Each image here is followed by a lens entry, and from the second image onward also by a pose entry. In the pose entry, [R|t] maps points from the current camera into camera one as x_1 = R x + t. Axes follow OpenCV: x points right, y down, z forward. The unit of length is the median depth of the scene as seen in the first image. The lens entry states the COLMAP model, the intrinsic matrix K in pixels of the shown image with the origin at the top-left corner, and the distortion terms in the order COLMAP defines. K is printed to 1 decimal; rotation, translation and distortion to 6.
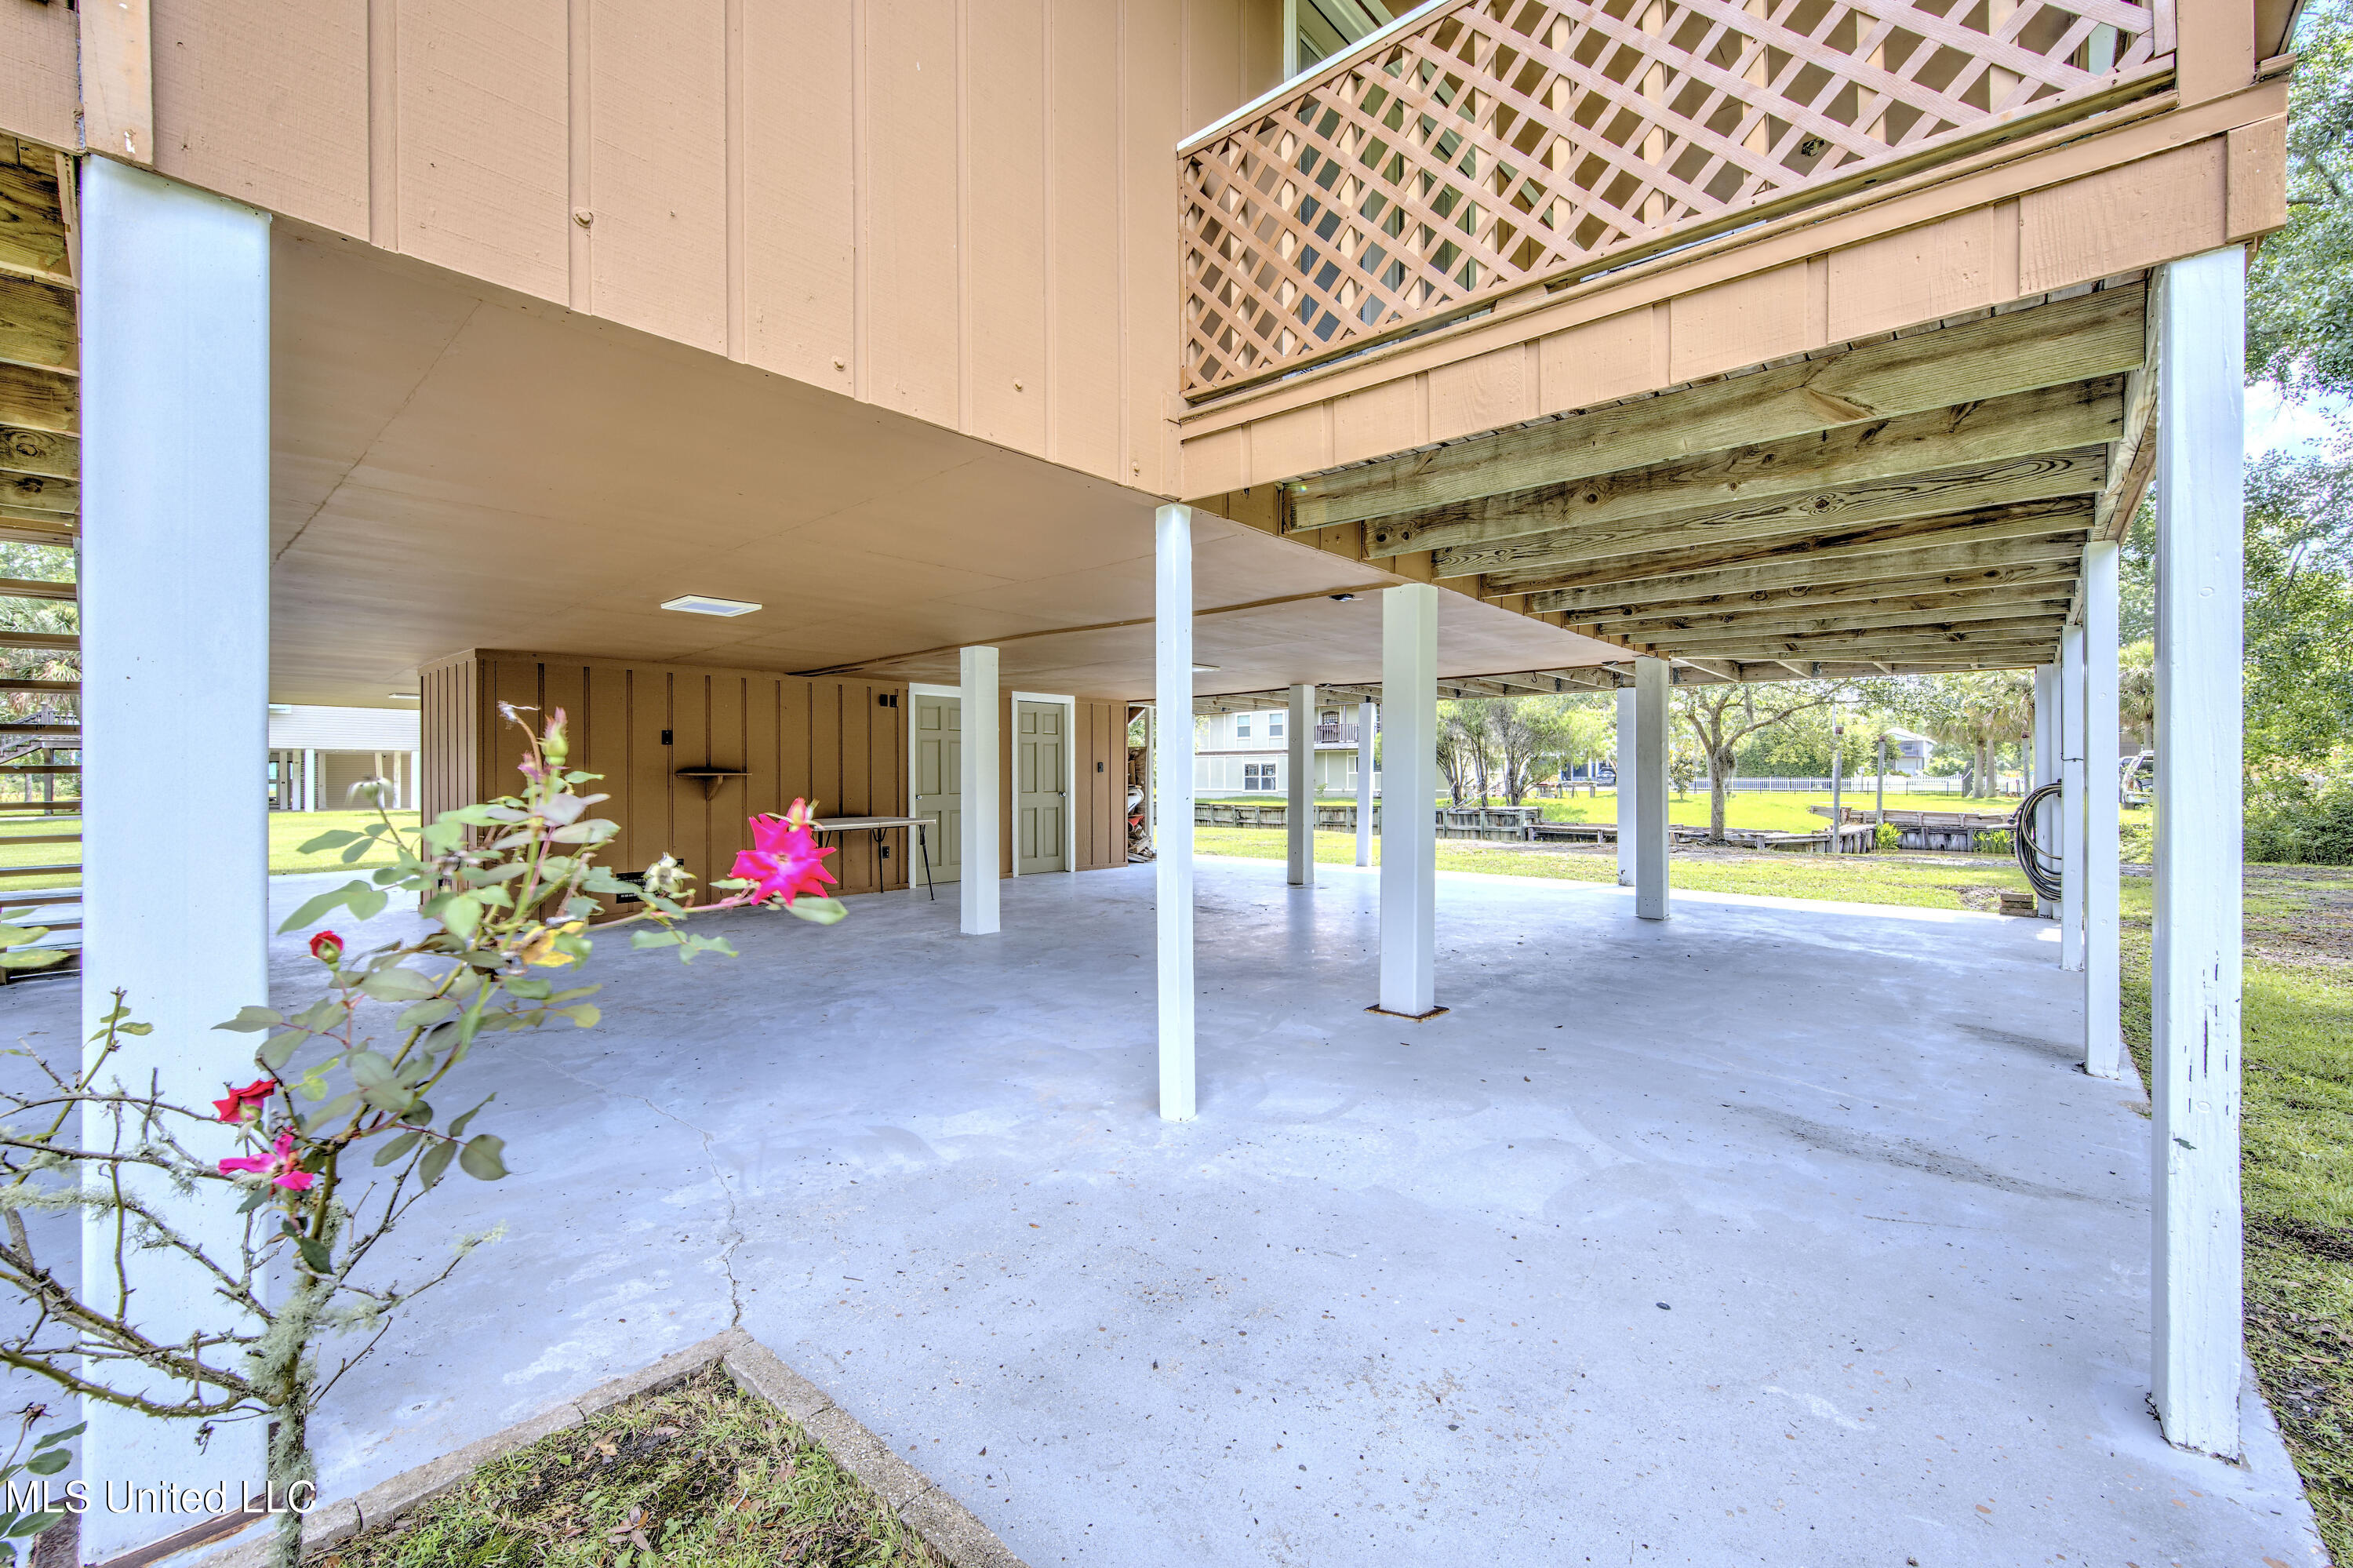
lens RADIAL K [[940.3, 0, 1237.5], [0, 940.3, 773.9], [0, 0, 1]] dist [0.003862, -0.000195]
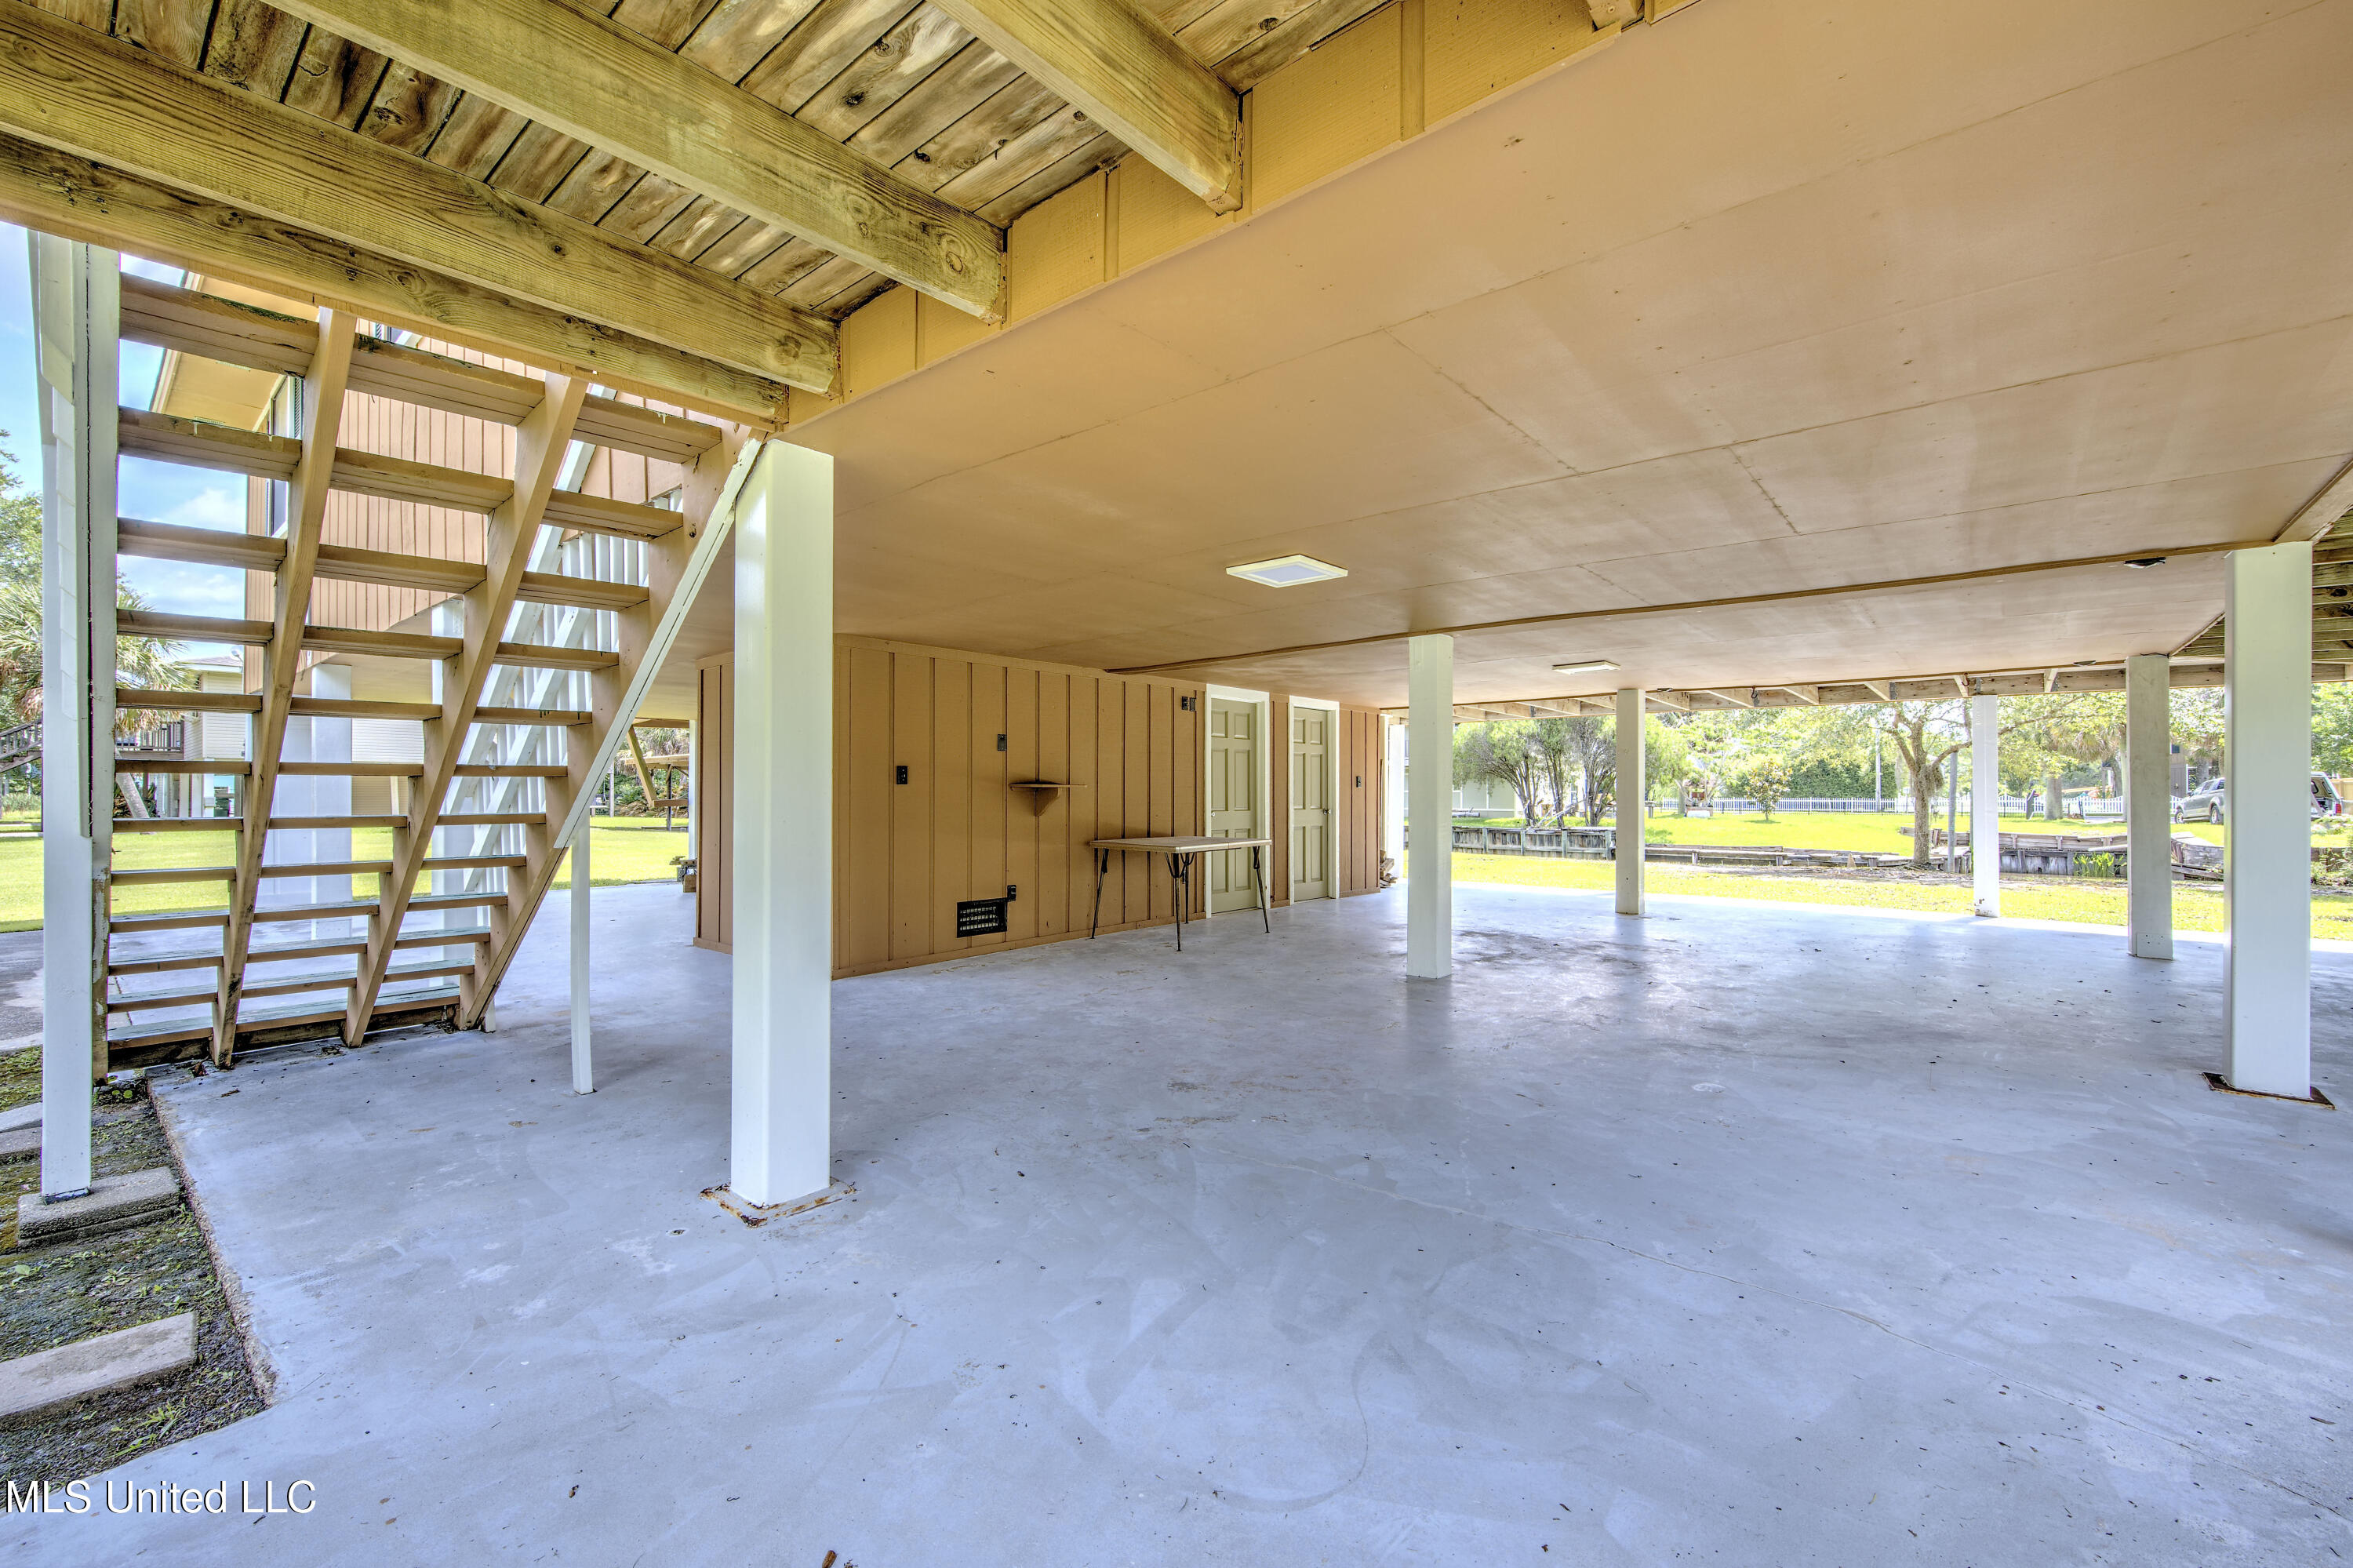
lens RADIAL K [[940.3, 0, 1174.9], [0, 940.3, 793.8], [0, 0, 1]] dist [0.003862, -0.000195]
pose [[0.999896, 0.004372, 0.013771, -0.404682], [-0.004391, 0.999989, 0.001357, 0.004828], [-0.013765, -0.001417, 0.999904, 0.127410]]
